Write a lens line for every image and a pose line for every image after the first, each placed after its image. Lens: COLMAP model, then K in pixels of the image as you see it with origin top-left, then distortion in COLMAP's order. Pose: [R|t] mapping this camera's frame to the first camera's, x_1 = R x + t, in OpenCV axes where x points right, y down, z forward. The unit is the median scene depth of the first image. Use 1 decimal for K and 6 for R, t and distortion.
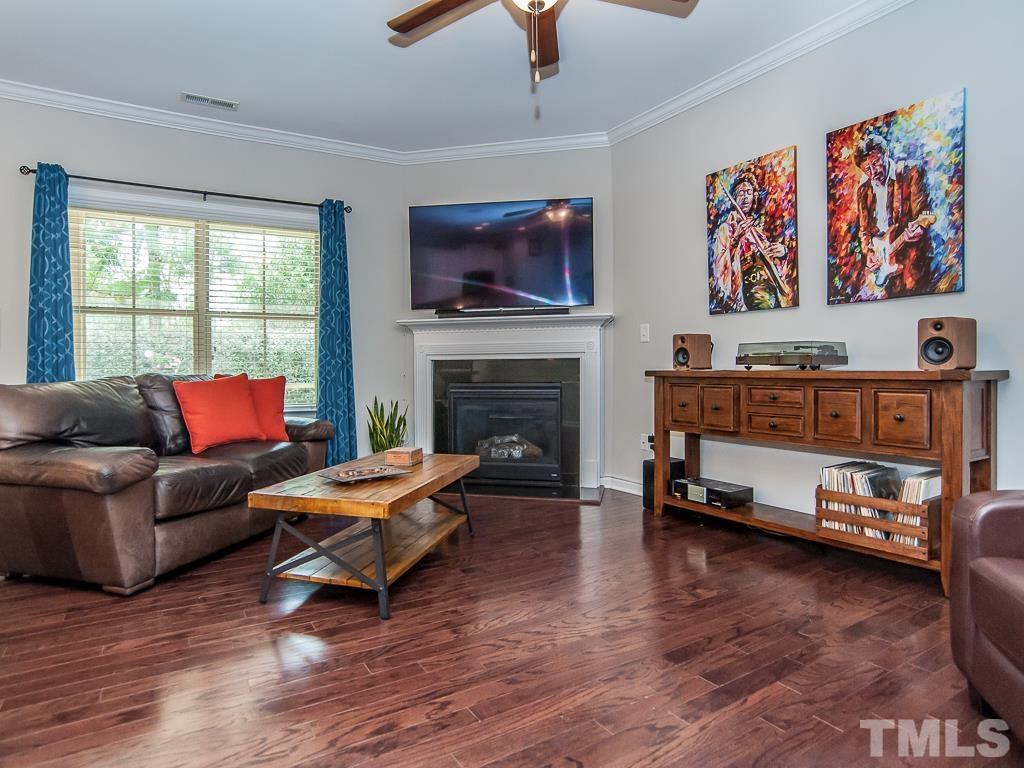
lens RADIAL K [[585.8, 0, 496.6], [0, 585.8, 374.3], [0, 0, 1]] dist [-0.082867, 0.050855]
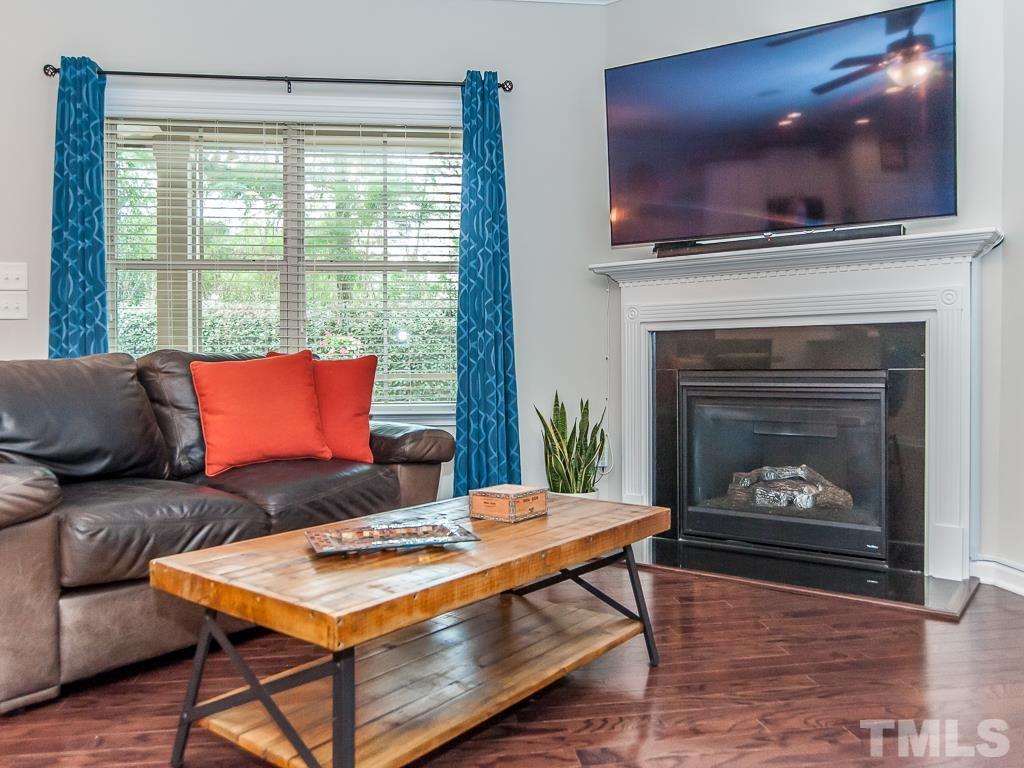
lens RADIAL K [[829.4, 0, 497.8], [0, 829.4, 370.1], [0, 0, 1]] dist [-0.059972, 0.076744]
pose [[0.921126, 0.004409, -0.389238, 0.102189], [-0.002370, 0.999981, 0.005719, 0.014300], [0.389256, -0.004346, 0.921119, 0.259802]]
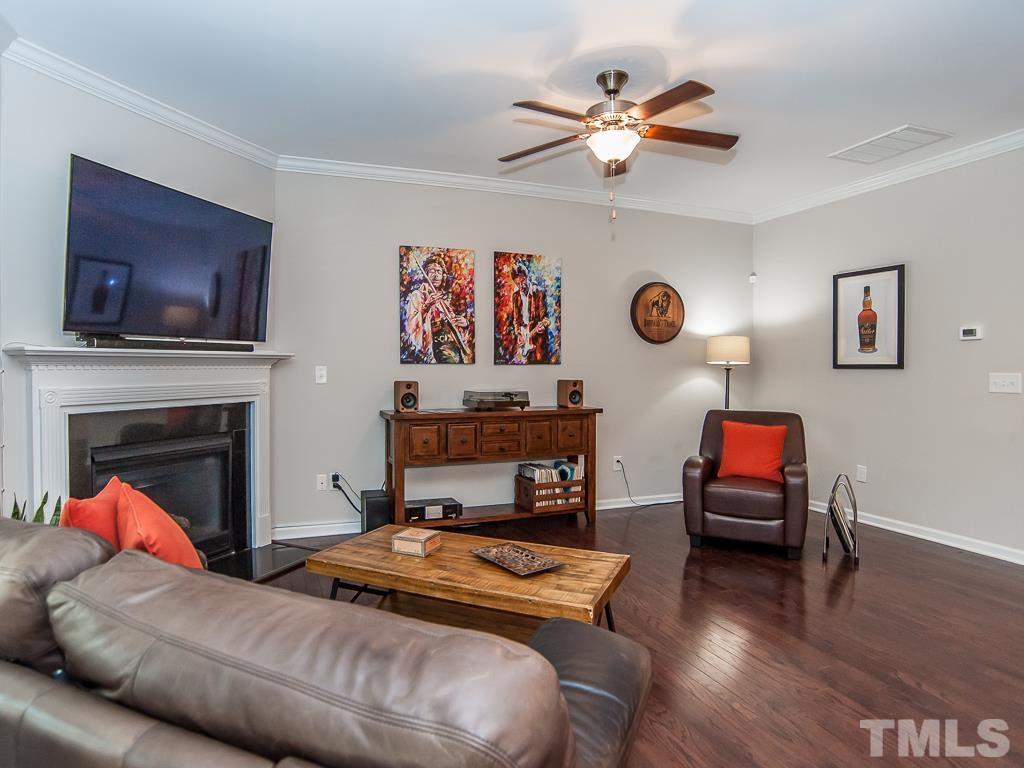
lens RADIAL K [[585.8, 0, 496.6], [0, 585.8, 374.3], [0, 0, 1]] dist [-0.082867, 0.050855]
pose [[0.167165, -0.000988, 0.985928, -0.835966], [0.009903, 0.999951, -0.000677, -0.083277], [-0.985879, 0.009877, 0.167167, 0.648302]]
